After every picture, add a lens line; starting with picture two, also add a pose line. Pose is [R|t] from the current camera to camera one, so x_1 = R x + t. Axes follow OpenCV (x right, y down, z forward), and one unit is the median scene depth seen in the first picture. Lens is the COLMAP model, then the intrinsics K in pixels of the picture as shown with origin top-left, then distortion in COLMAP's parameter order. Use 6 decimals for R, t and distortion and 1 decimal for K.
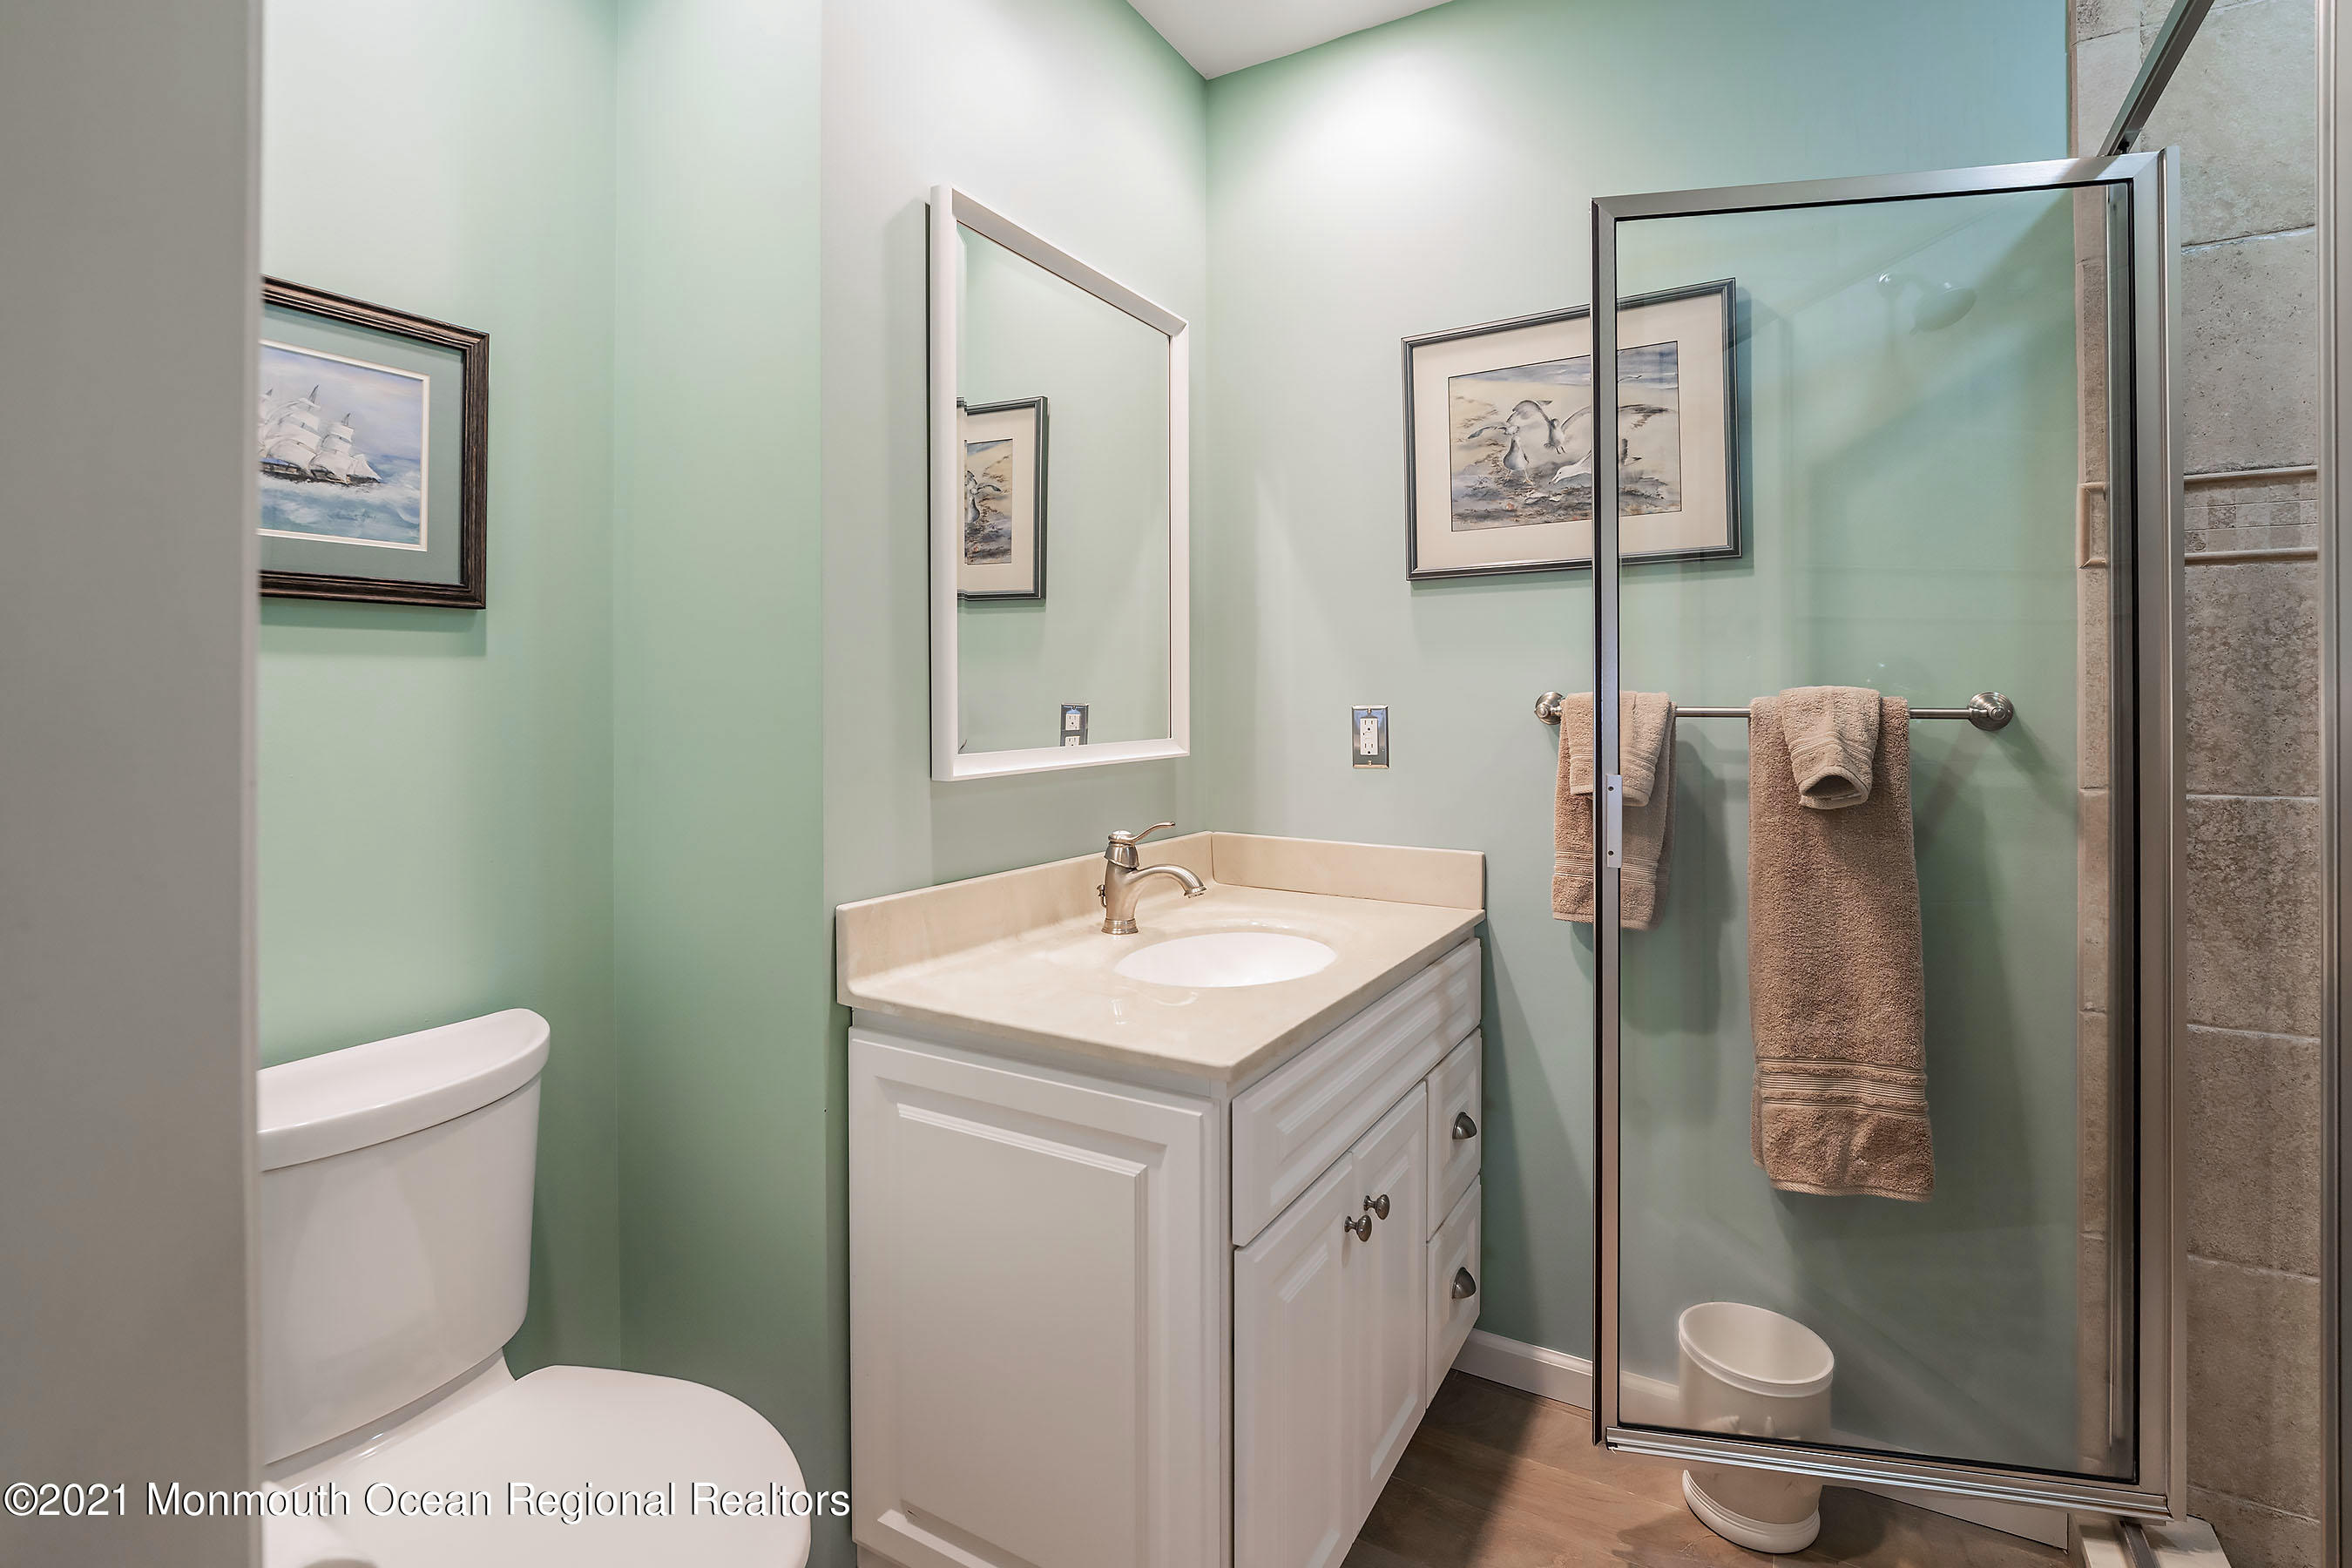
lens RADIAL K [[1119.0, 0, 1151.9], [0, 1119.0, 696.7], [0, 0, 1]] dist [-0.019986, 0.003174]
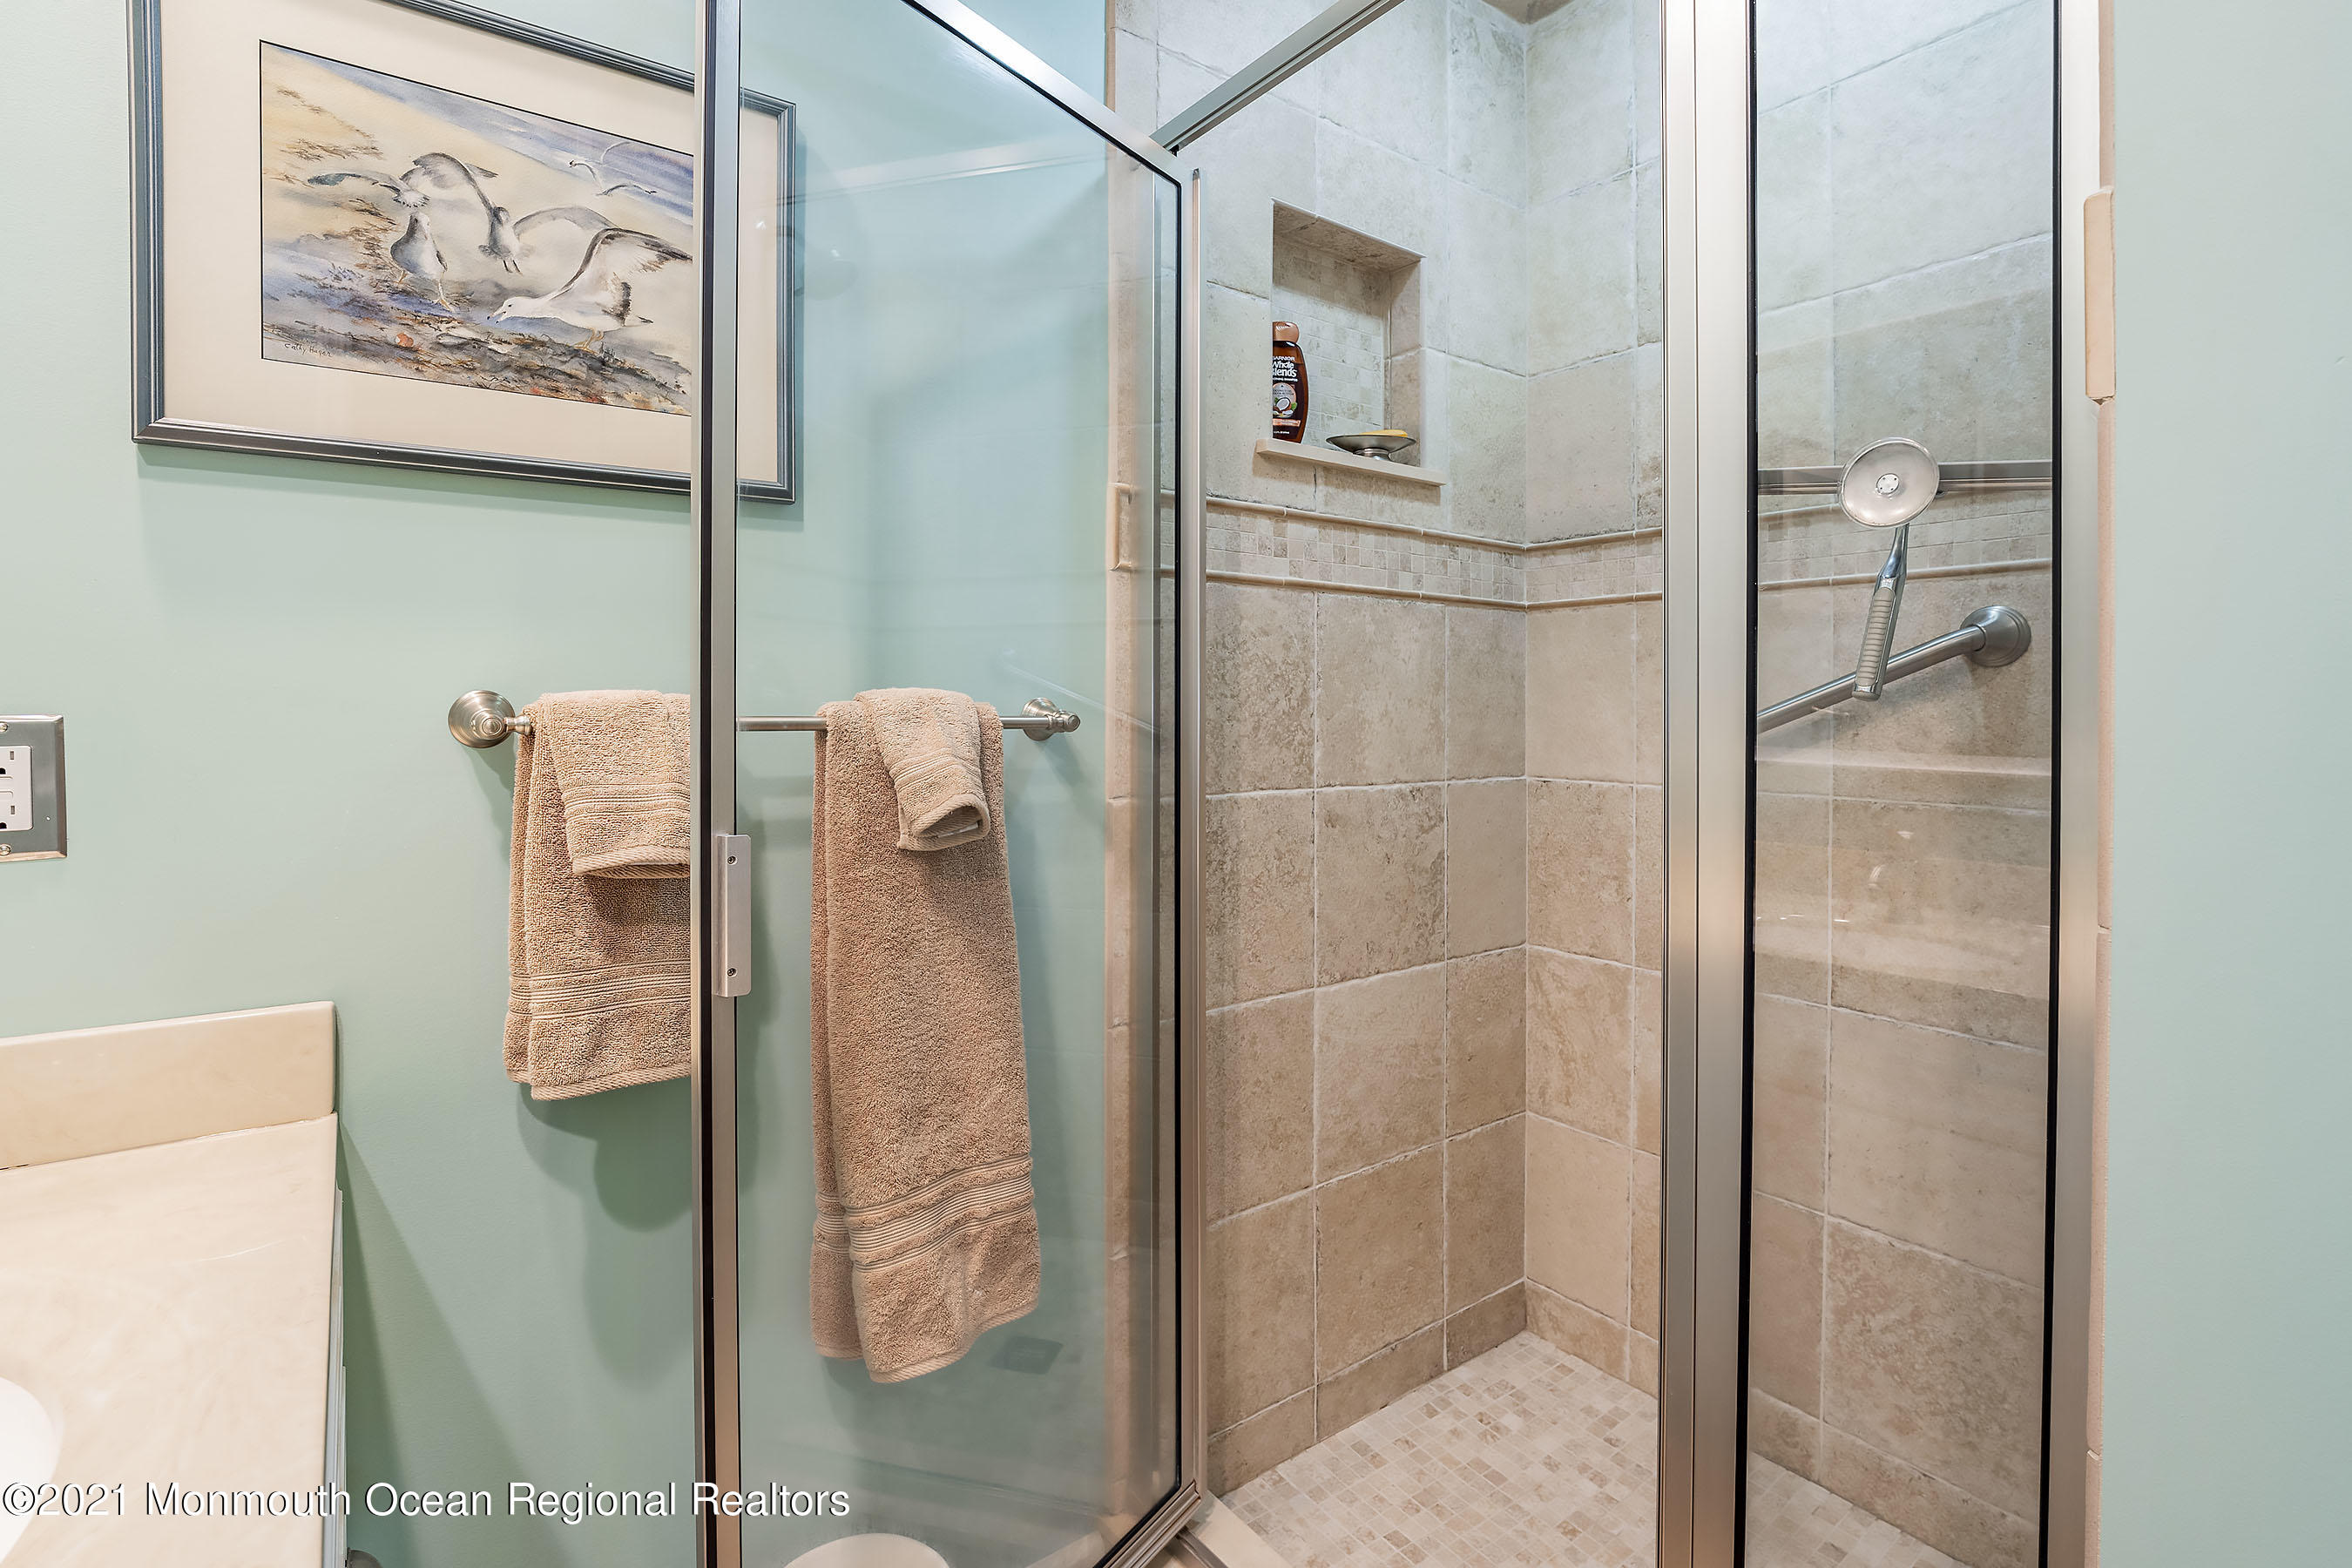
lens RADIAL K [[1119.0, 0, 1207.9], [0, 1119.0, 705.9], [0, 0, 1]] dist [-0.019986, 0.003174]
pose [[0.364083, 0.002702, 0.931363, -0.031291], [-0.005167, 0.999986, -0.000882, 0.002087], [-0.931352, -0.004492, 0.364092, 0.480390]]
